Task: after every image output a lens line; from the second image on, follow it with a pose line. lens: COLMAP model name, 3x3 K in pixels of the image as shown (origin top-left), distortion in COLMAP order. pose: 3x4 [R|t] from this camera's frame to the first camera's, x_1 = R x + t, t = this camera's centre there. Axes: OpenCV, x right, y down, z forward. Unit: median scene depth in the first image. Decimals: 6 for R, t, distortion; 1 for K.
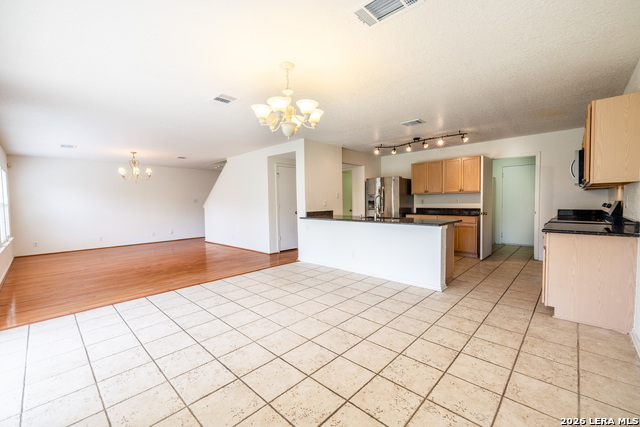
lens RADIAL K [[268.5, 0, 321.3], [0, 268.5, 214.3], [0, 0, 1]] dist [0.001361, -0.000207]
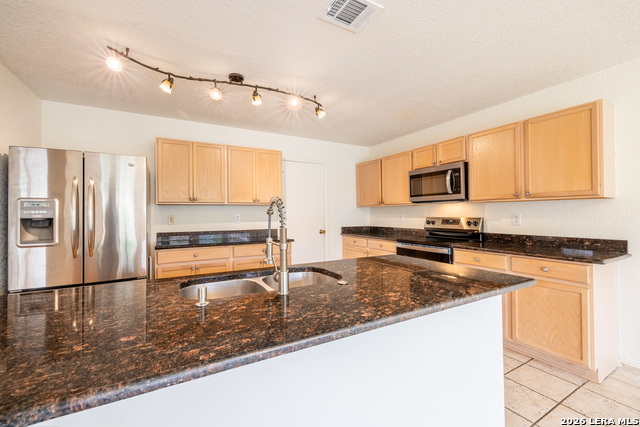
lens RADIAL K [[268.5, 0, 320.2], [0, 268.5, 209.1], [0, 0, 1]] dist [0.001361, -0.000207]
pose [[0.292408, 0.025089, 0.955964, -0.017674], [0.042401, 0.998333, -0.039171, -0.039542], [-0.955353, 0.051988, 0.290857, 0.683335]]
